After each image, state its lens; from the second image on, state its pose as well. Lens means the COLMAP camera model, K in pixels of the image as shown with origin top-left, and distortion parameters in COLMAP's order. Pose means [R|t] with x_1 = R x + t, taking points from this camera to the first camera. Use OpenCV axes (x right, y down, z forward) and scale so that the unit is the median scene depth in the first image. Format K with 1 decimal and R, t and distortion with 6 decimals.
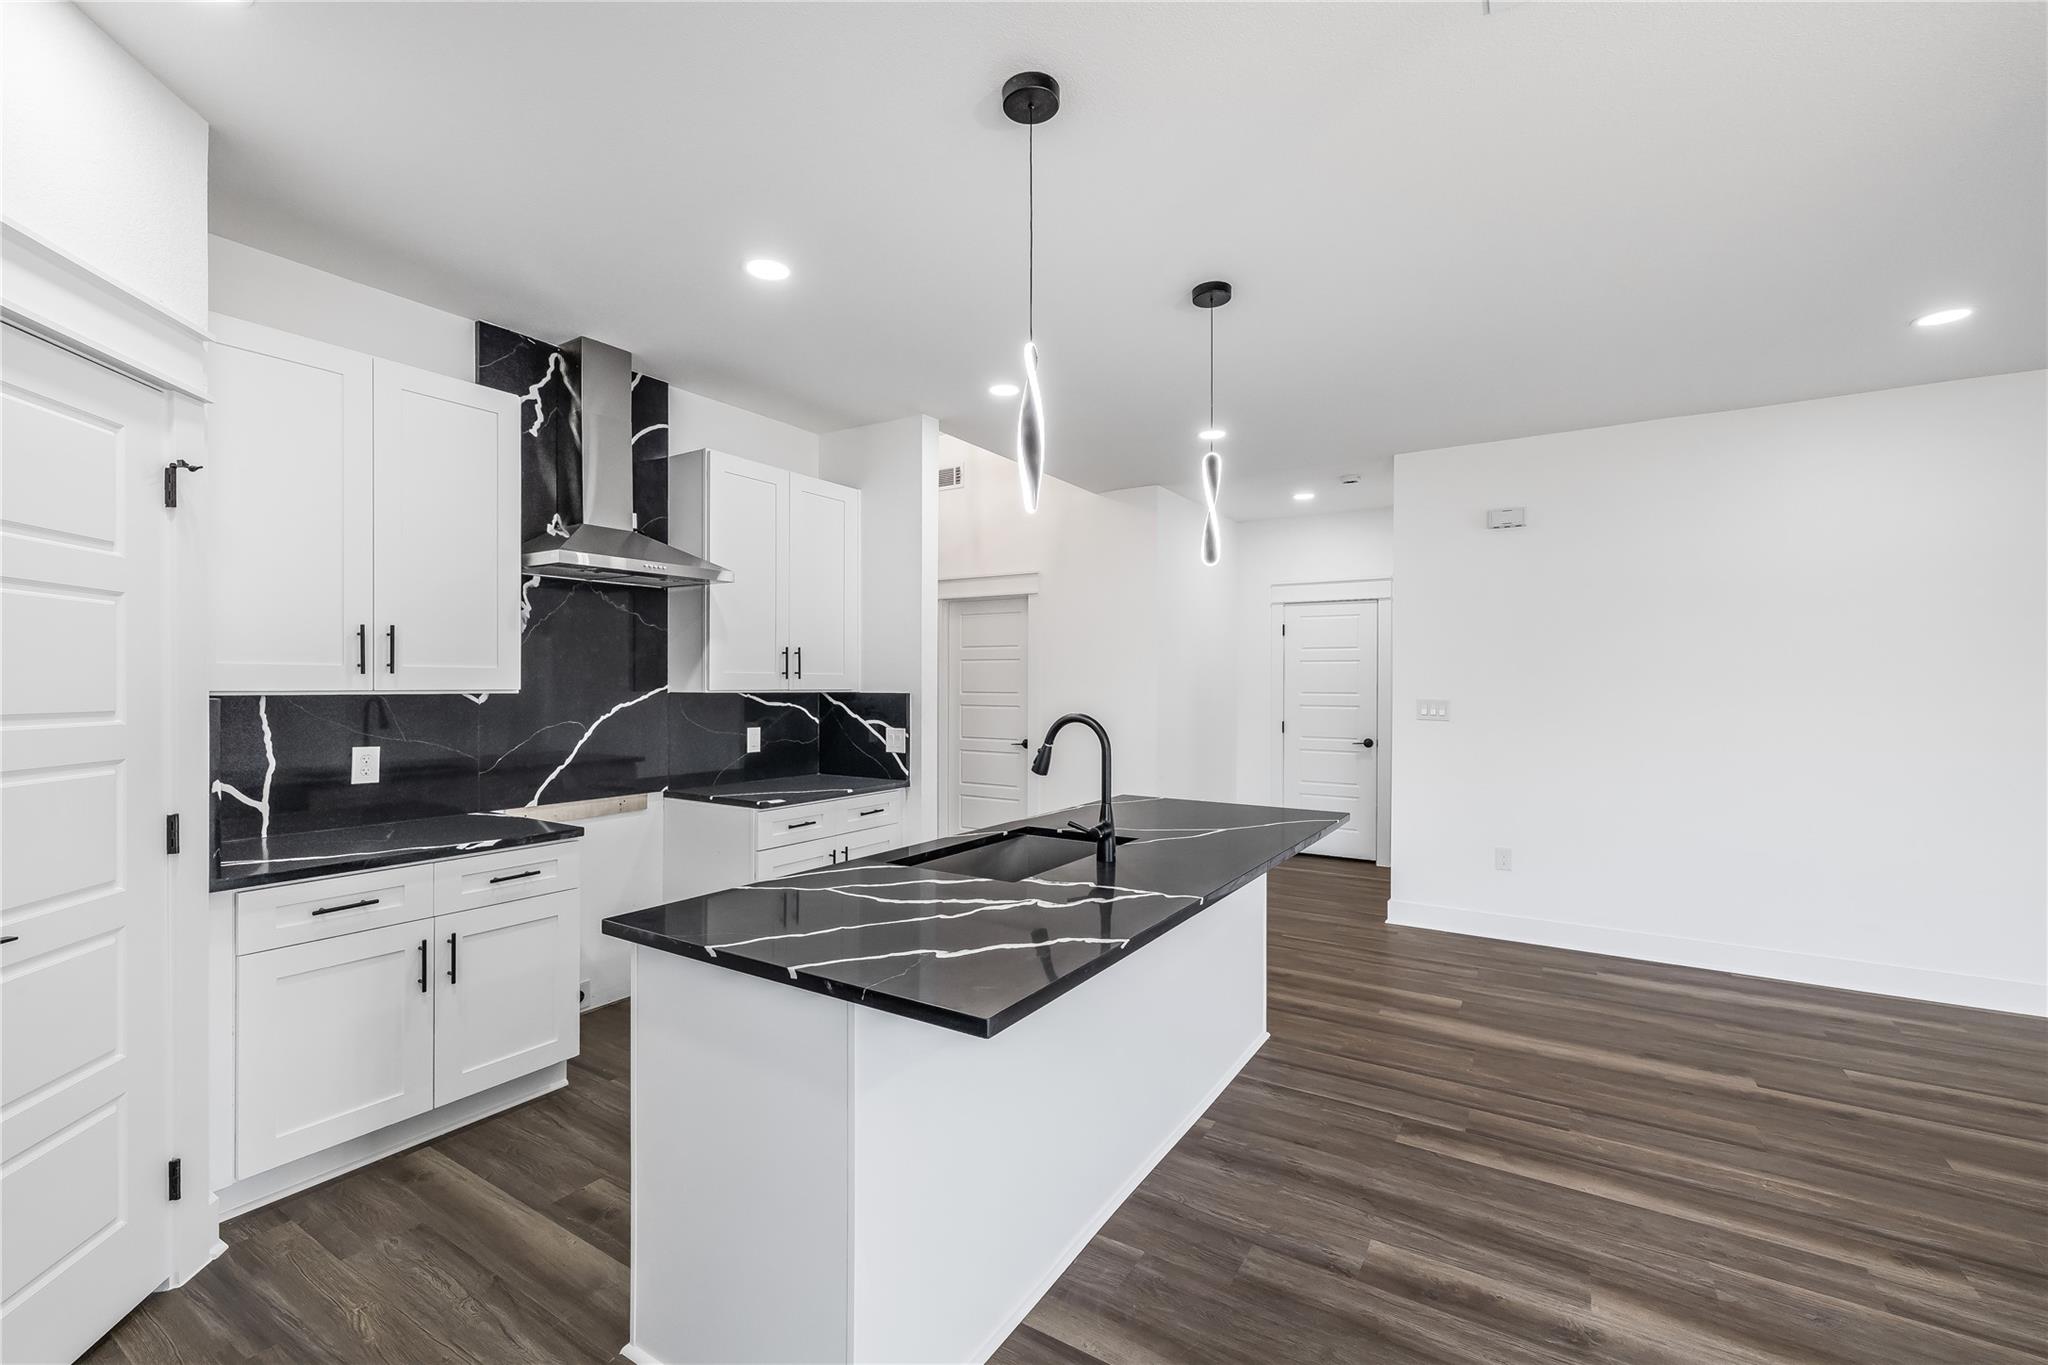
lens RADIAL K [[870.3, 0, 1011.9], [0, 870.3, 682.0], [0, 0, 1]] dist [0.002720, -0.000027]
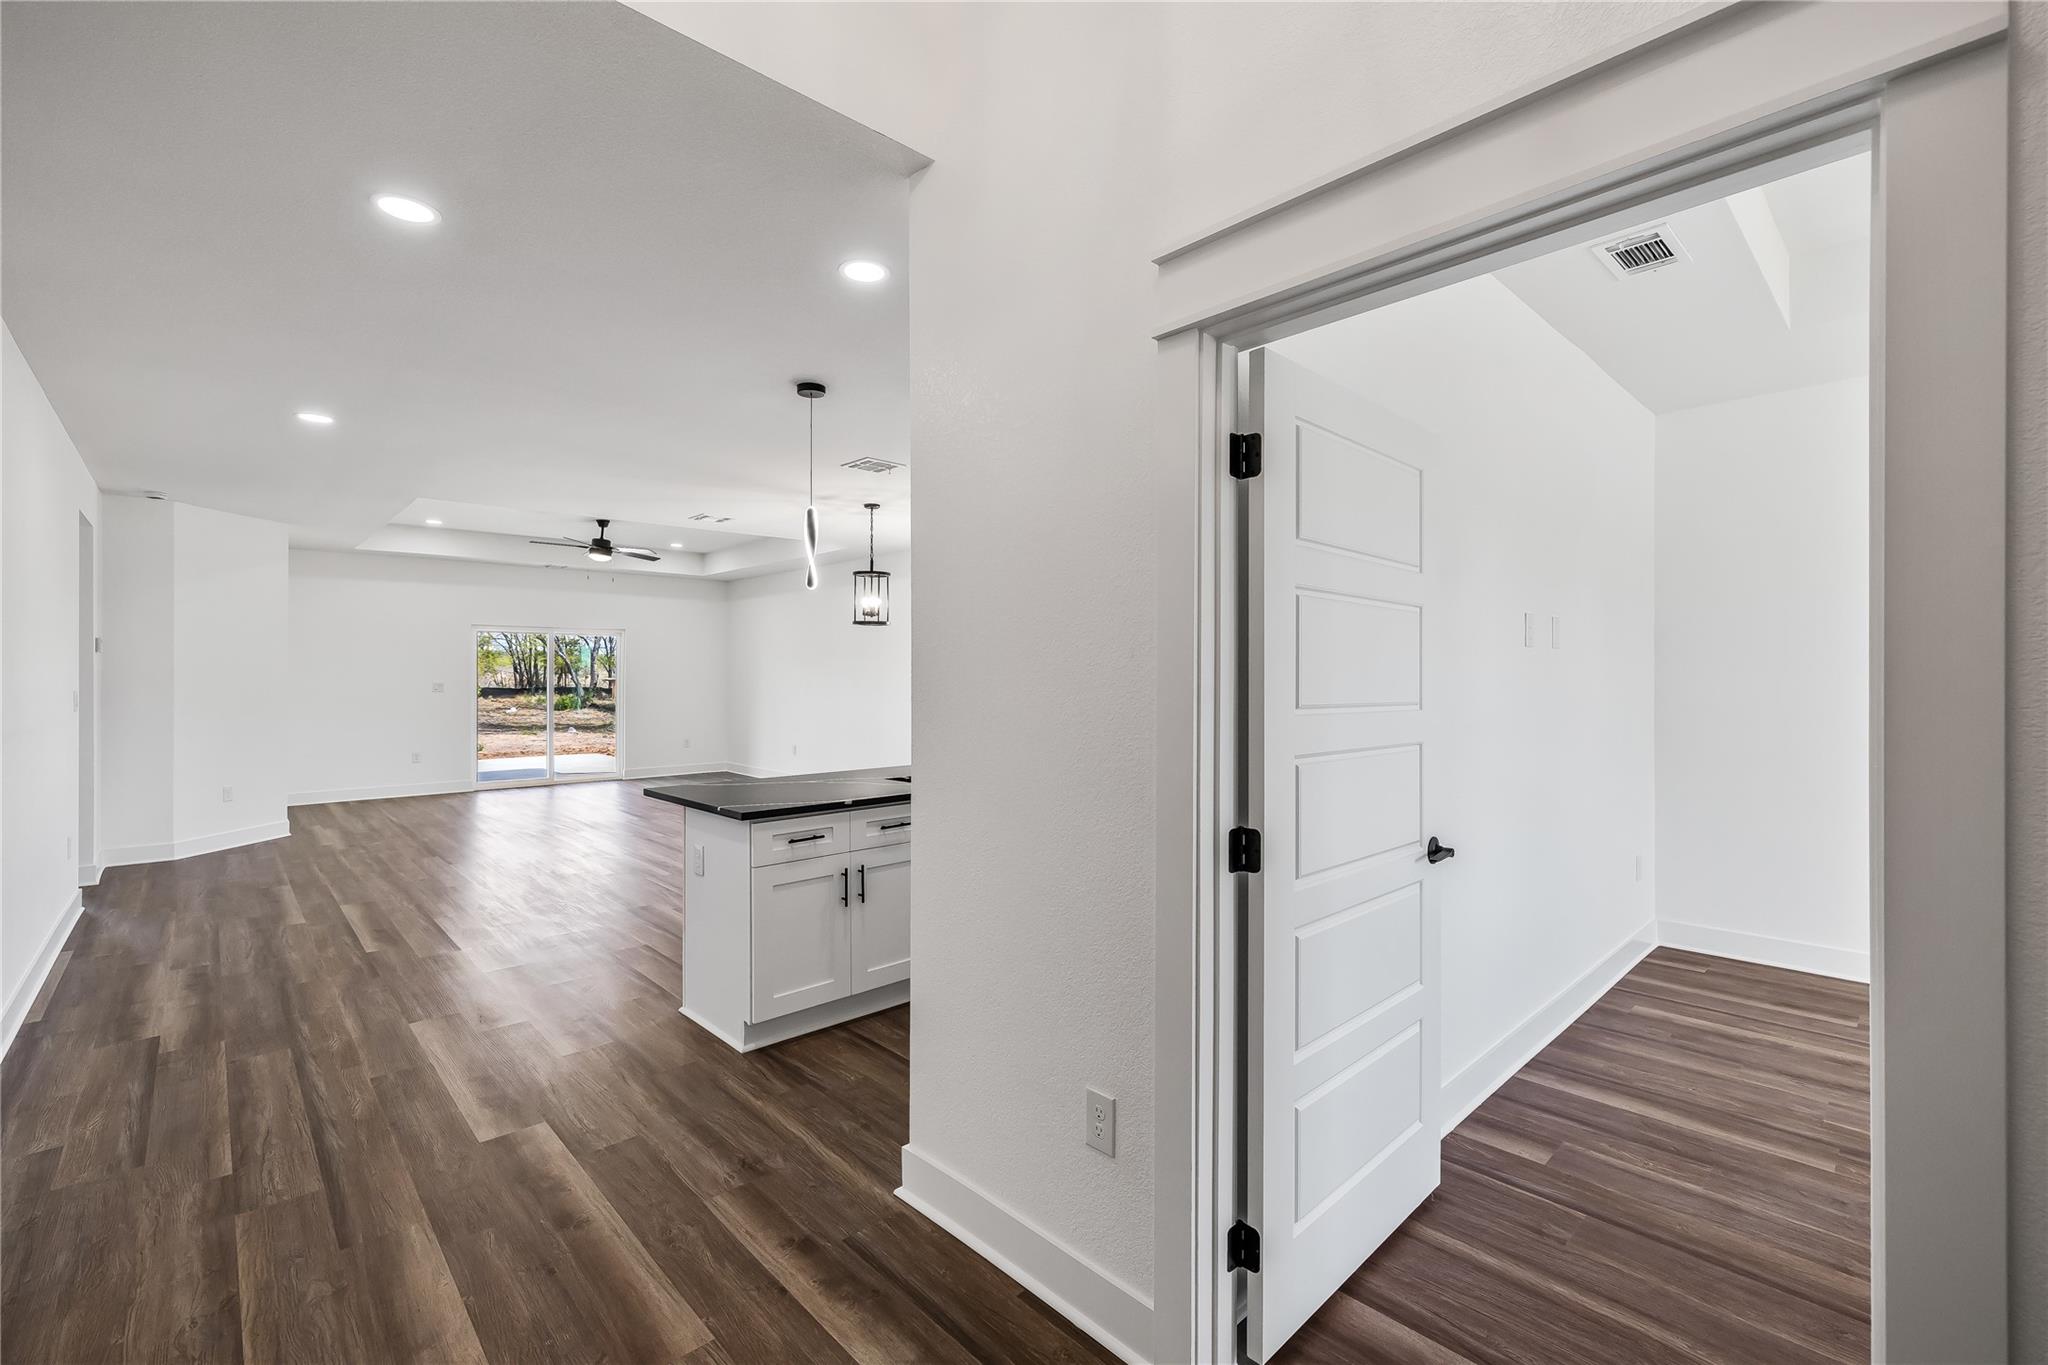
lens RADIAL K [[870.3, 0, 1011.9], [0, 870.3, 682.0], [0, 0, 1]] dist [0.002720, -0.000027]
pose [[-0.968597, -0.004491, 0.248597, -0.412518], [-0.003304, 0.999981, 0.005194, 0.002227], [-0.248616, 0.004210, -0.968593, 2.233993]]
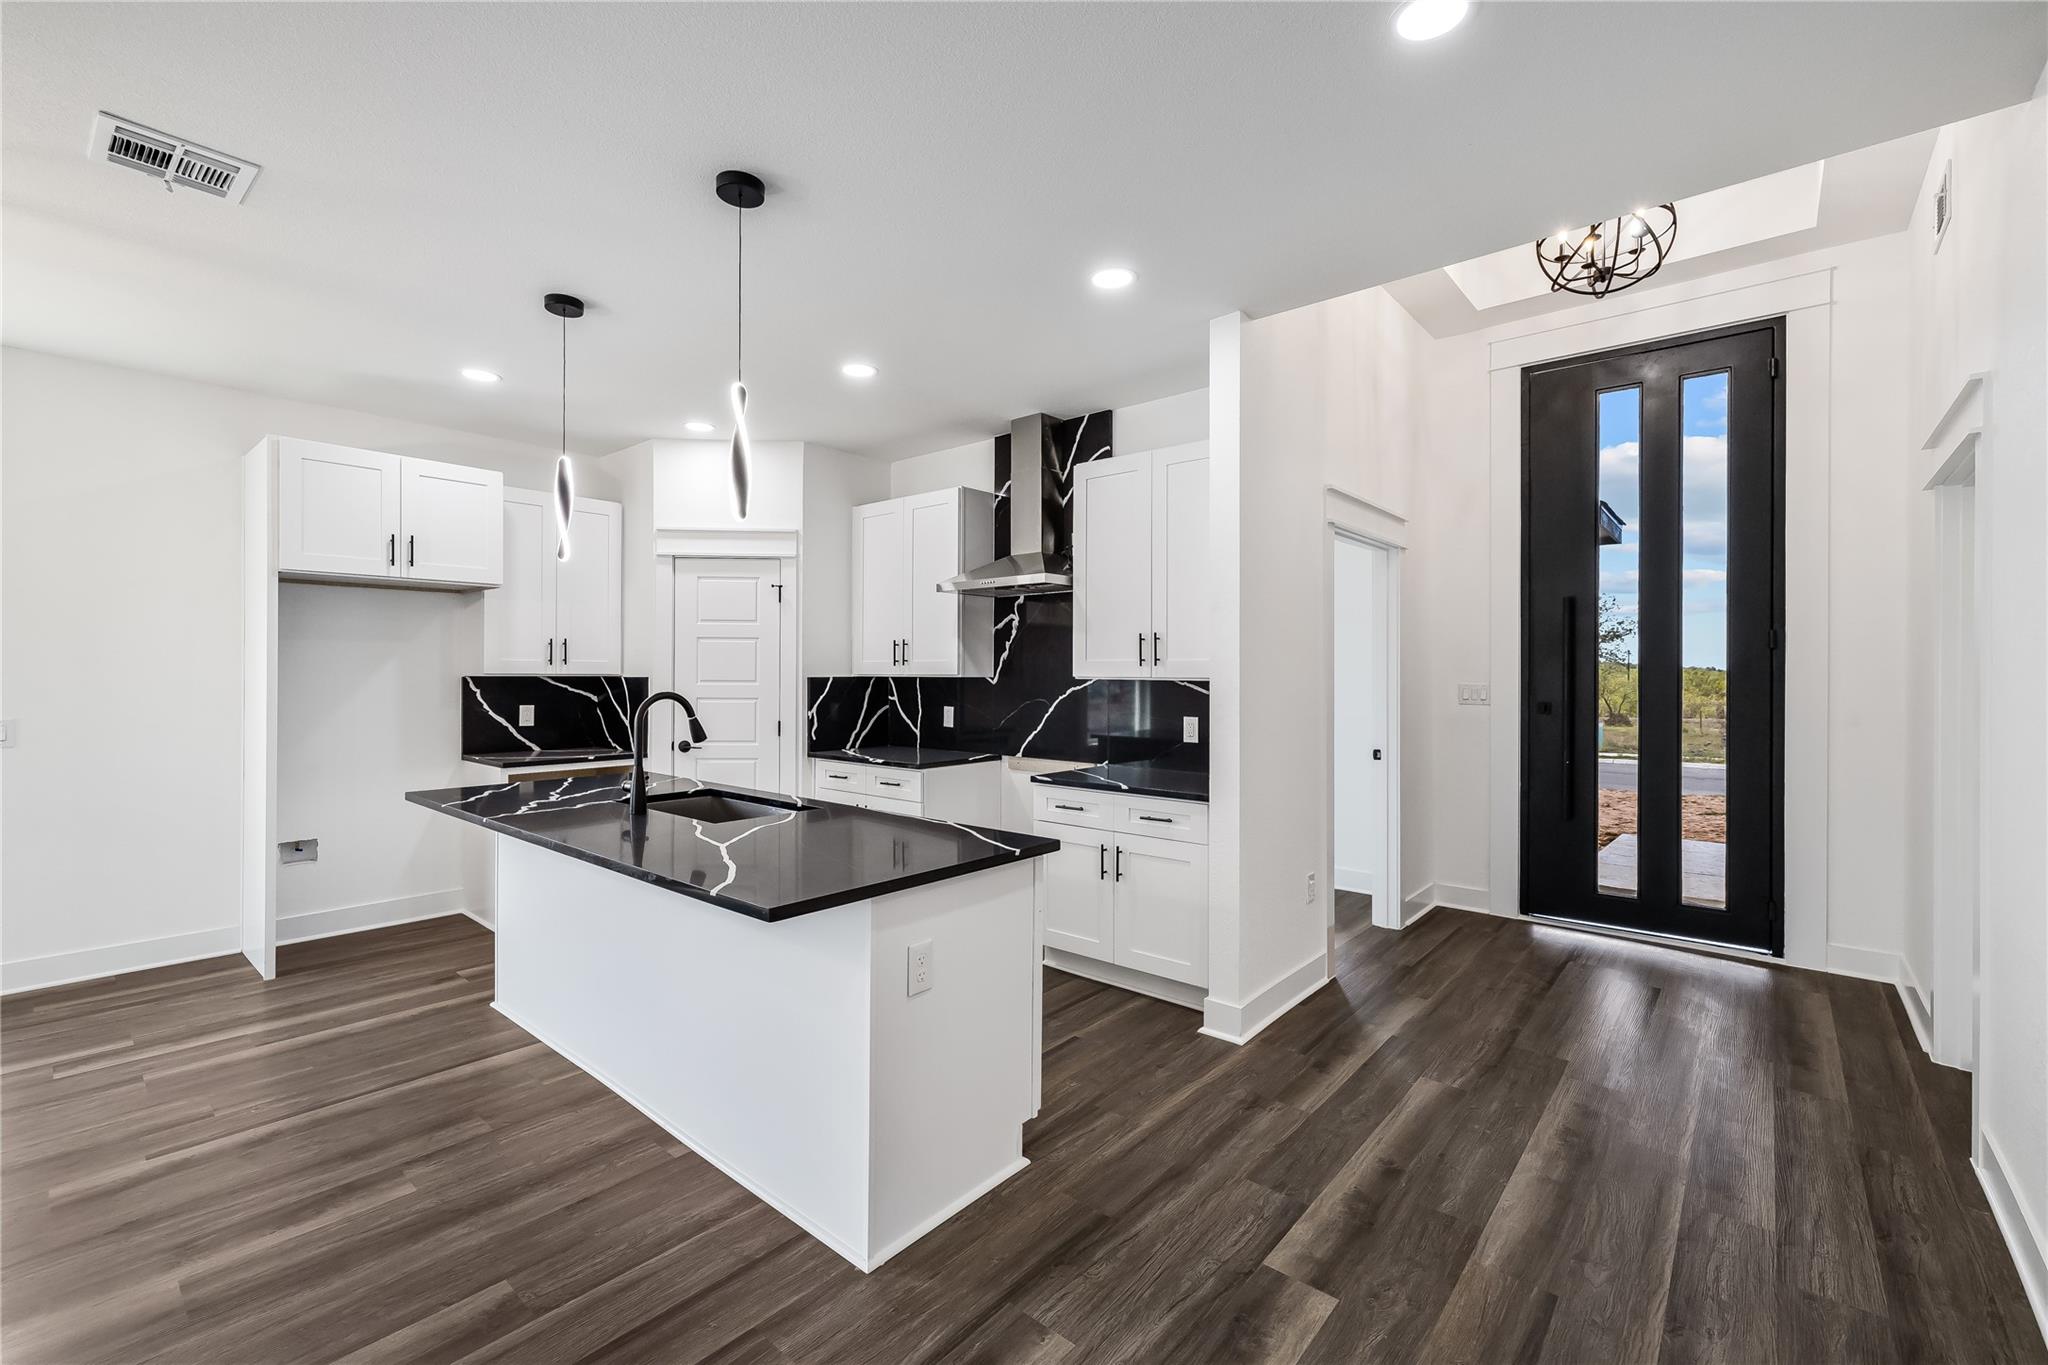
lens RADIAL K [[868.0, 0, 1012.4], [0, 868.0, 672.0], [0, 0, 1]] dist [0.001276, -0.000235]
pose [[-0.143359, -0.005342, -0.989656, 0.995840], [-0.003192, 0.999983, -0.004936, 0.011485], [0.989666, 0.002451, -0.143374, 1.370857]]
